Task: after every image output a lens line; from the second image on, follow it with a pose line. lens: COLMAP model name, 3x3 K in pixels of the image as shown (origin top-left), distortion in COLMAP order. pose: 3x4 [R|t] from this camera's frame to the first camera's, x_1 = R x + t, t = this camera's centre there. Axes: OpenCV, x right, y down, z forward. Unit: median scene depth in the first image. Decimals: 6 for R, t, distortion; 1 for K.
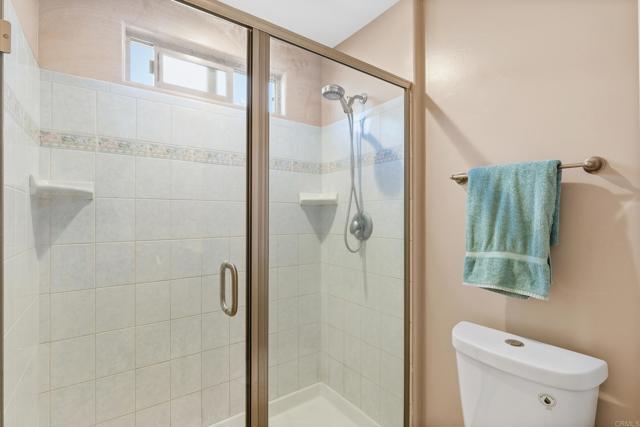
lens RADIAL K [[302.9, 0, 320.4], [0, 302.9, 214.6], [0, 0, 1]] dist [-0.001391, -0.000921]
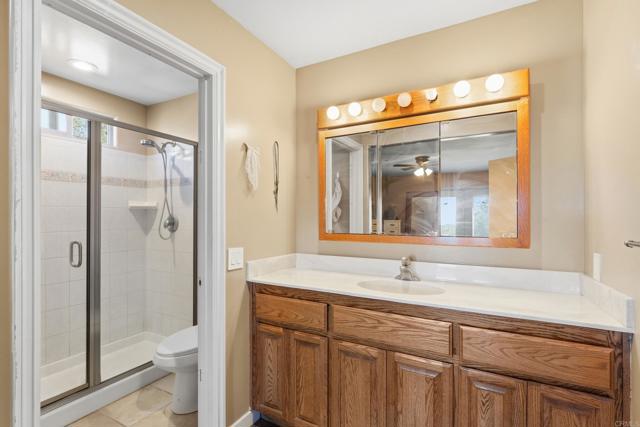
lens RADIAL K [[302.9, 0, 318.7], [0, 302.9, 215.4], [0, 0, 1]] dist [-0.001391, -0.000921]
pose [[0.904254, 0.001192, 0.426993, 0.154634], [-0.000531, 0.999998, -0.001667, -0.001706], [-0.426994, 0.001280, 0.904253, -0.789259]]
